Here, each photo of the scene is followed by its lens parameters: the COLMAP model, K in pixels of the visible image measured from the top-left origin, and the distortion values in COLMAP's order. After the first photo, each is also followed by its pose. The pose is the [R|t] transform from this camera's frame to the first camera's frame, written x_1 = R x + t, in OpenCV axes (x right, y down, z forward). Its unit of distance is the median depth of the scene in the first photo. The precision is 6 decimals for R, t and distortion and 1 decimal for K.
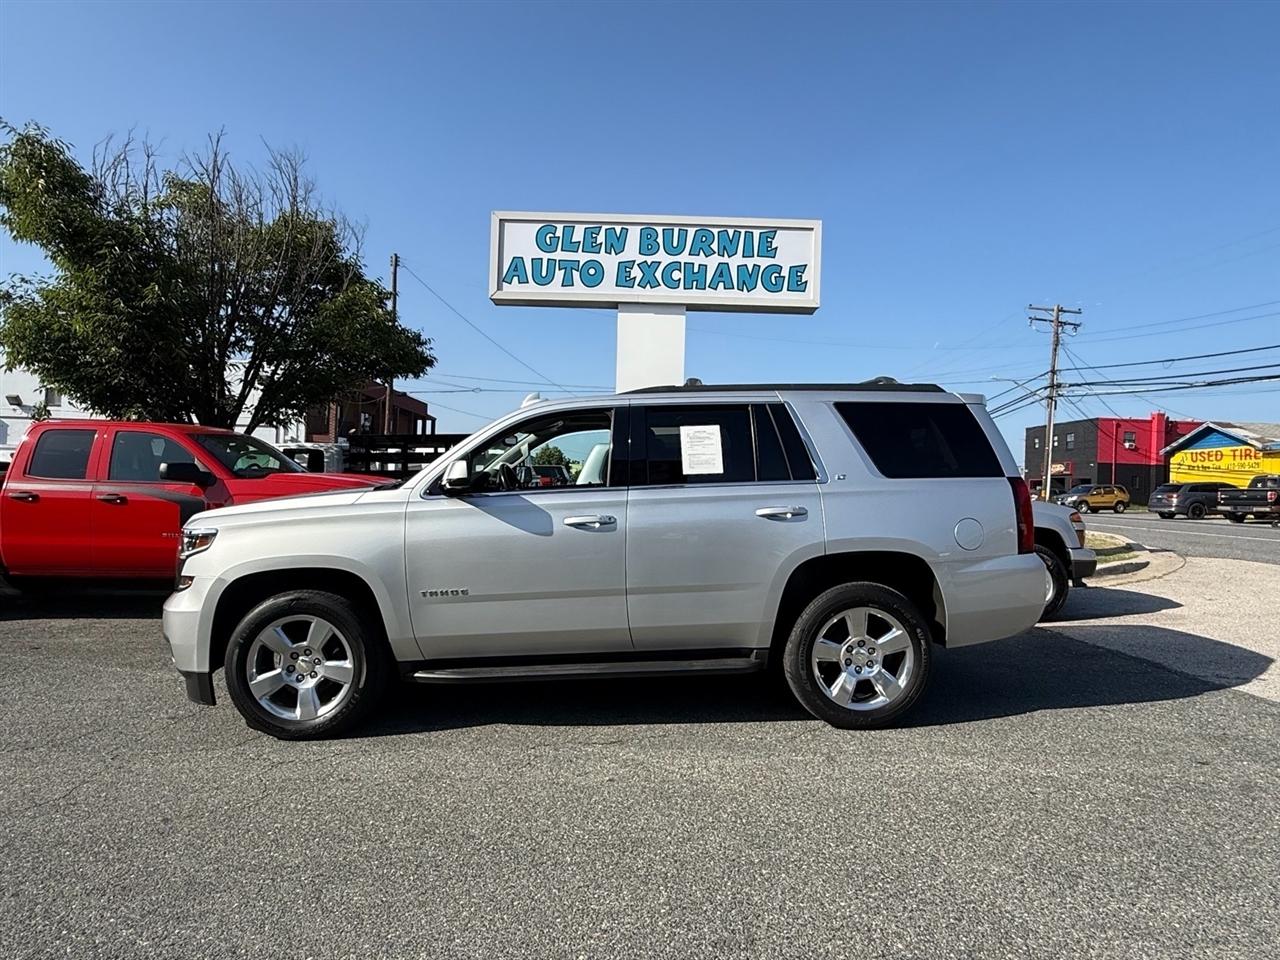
lens RADIAL K [[731.5, 0, 638.5], [0, 731.5, 487.6], [0, 0, 1]] dist [-0.001943, 0.003029]
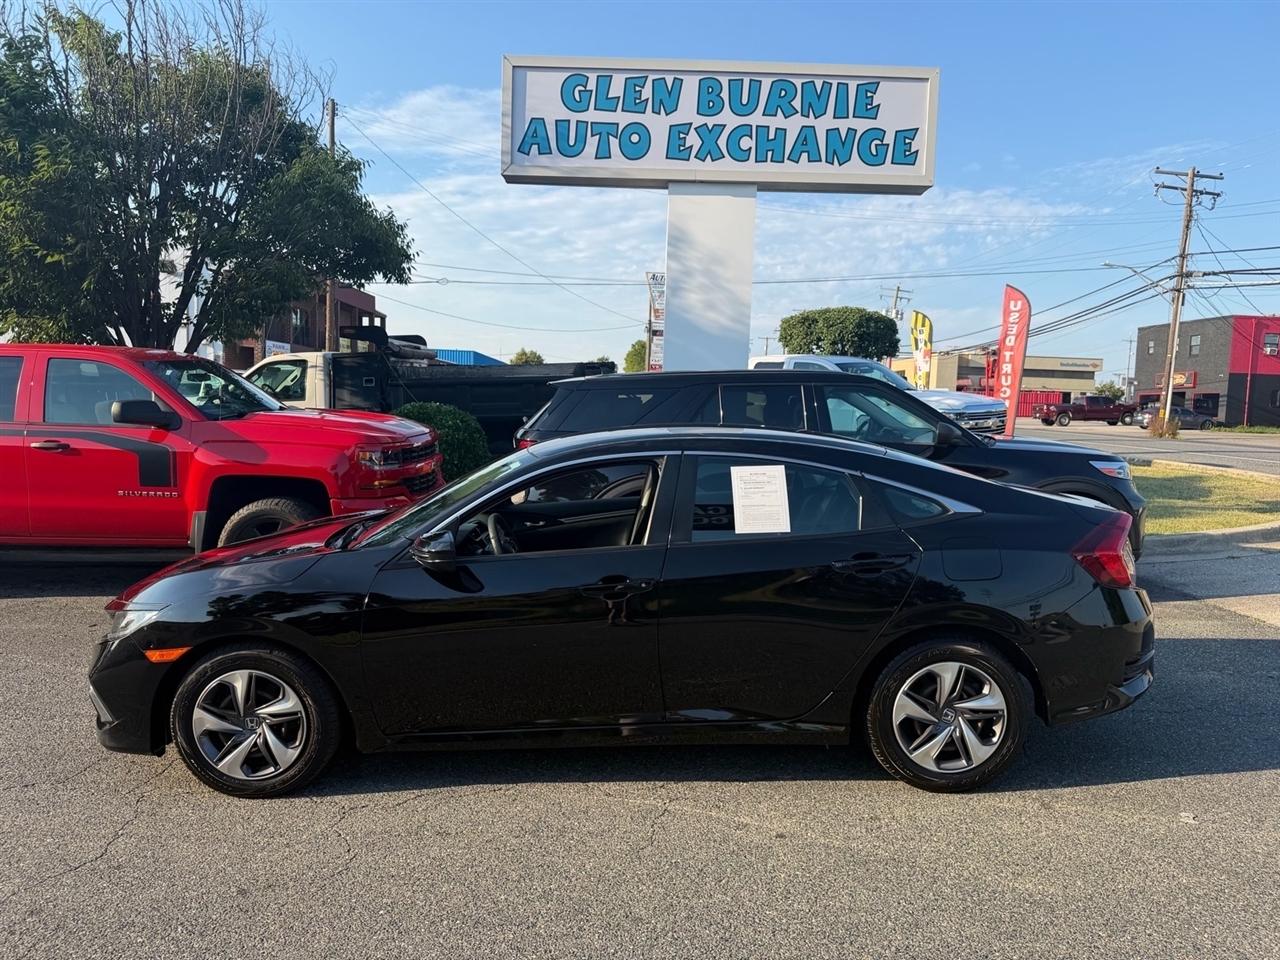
lens RADIAL K [[921.5, 0, 636.0], [0, 921.5, 477.1], [0, 0, 1]] dist [0.039941, -0.053993]
pose [[0.999992, 0.000911, 0.003904, -0.066037], [-0.001233, 0.996538, 0.083131, -0.023761], [-0.003815, -0.083135, 0.996531, 0.010855]]
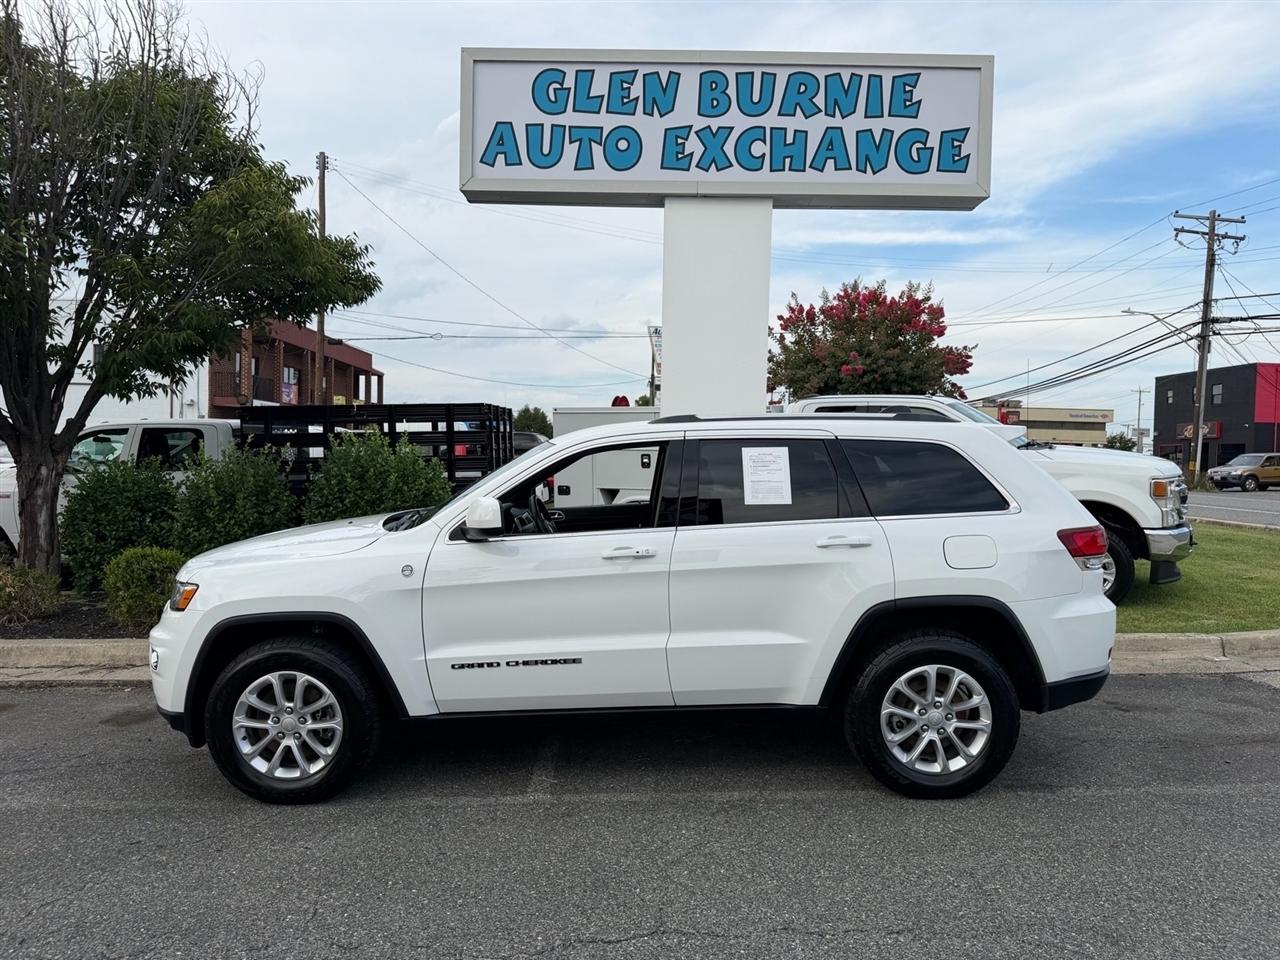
lens RADIAL K [[921.5, 0, 635.2], [0, 921.5, 479.8], [0, 0, 1]] dist [0.039941, -0.053993]
pose [[0.999950, -0.009548, -0.003122, -0.053418], [0.009626, 0.999620, 0.025839, -0.029519], [0.002874, -0.025868, 0.999661, 0.203081]]
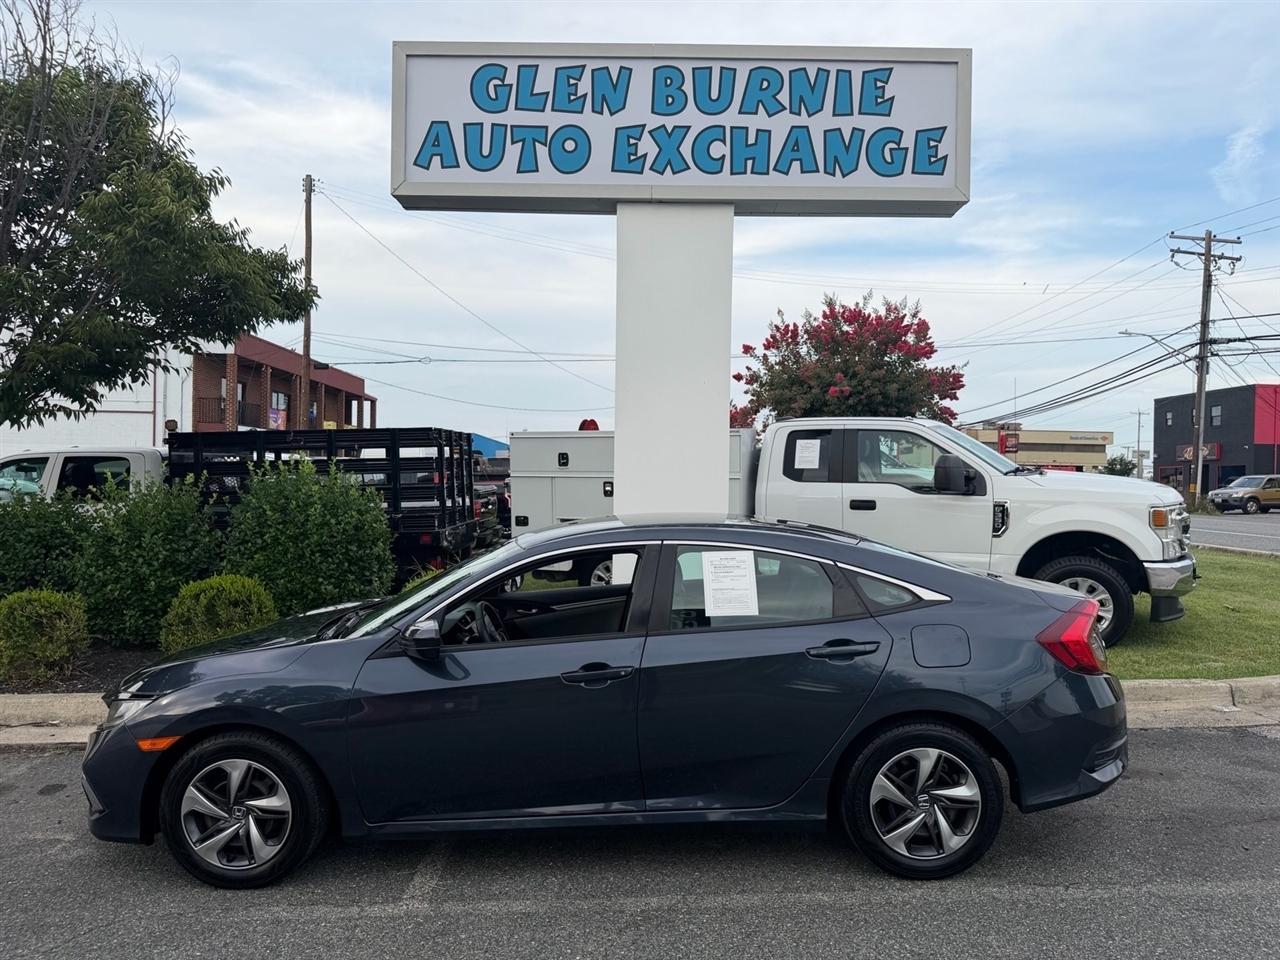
lens RADIAL K [[921.5, 0, 646.6], [0, 921.5, 482.9], [0, 0, 1]] dist [0.039941, -0.053993]
pose [[0.999873, -0.014739, 0.006126, -0.011942], [0.014720, 0.999887, 0.003064, -0.032700], [-0.006170, -0.002974, 0.999977, 0.275387]]
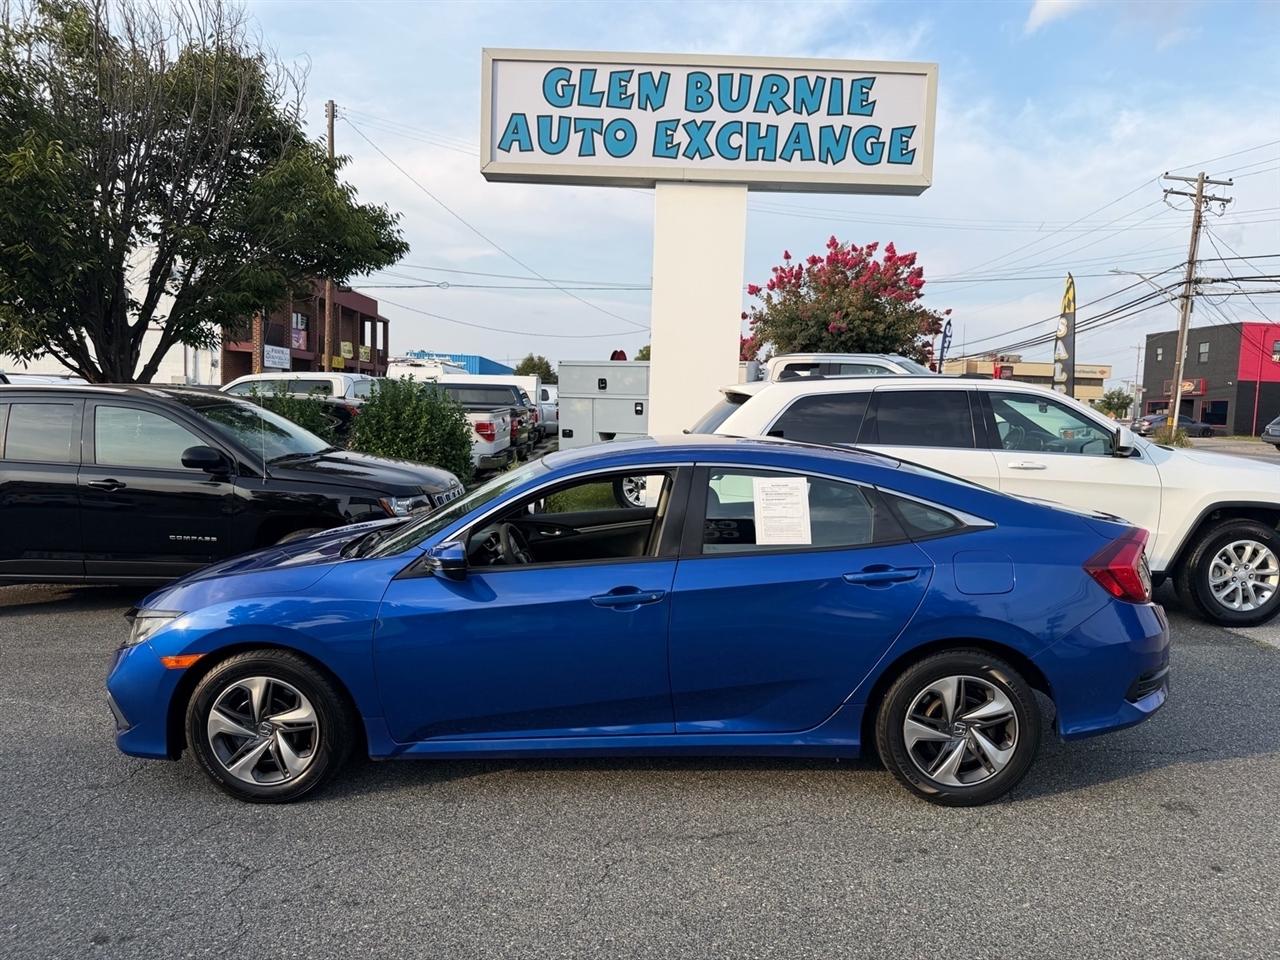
lens RADIAL K [[921.5, 0, 646.8], [0, 921.5, 487.3], [0, 0, 1]] dist [0.039941, -0.053993]
pose [[0.999974, 0.003416, 0.006335, -0.041895], [-0.003959, 0.996123, 0.087879, -0.026538], [-0.006010, -0.087902, 0.996111, 0.049695]]
